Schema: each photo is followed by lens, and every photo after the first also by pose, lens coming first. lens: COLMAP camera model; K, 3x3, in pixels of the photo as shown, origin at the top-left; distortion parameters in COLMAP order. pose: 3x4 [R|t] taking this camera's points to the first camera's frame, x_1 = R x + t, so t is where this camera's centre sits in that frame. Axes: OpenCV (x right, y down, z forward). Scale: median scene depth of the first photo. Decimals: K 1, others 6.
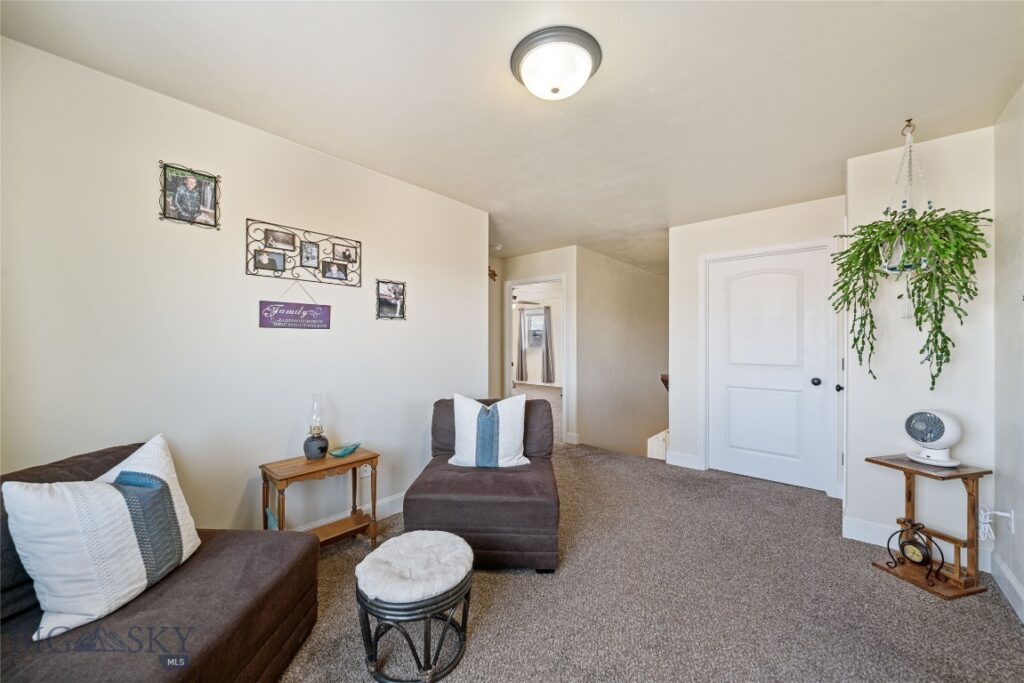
lens RADIAL K [[396.3, 0, 507.3], [0, 396.3, 339.3], [0, 0, 1]] dist [-0.003184, -0.000137]
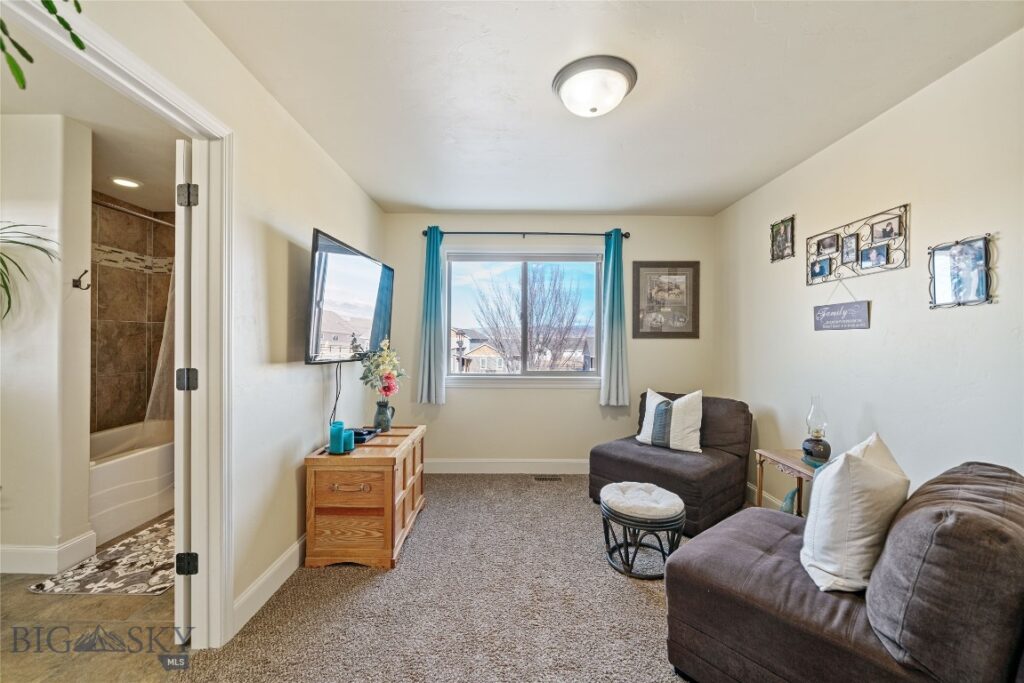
lens RADIAL K [[404.8, 0, 507.2], [0, 404.8, 342.9], [0, 0, 1]] dist [0.001253, 0.000162]
pose [[-0.752635, -0.005451, -0.658416, 0.749497], [-0.004065, 0.999985, -0.003633, 0.012496], [0.658426, -0.000058, -0.752646, 1.228647]]
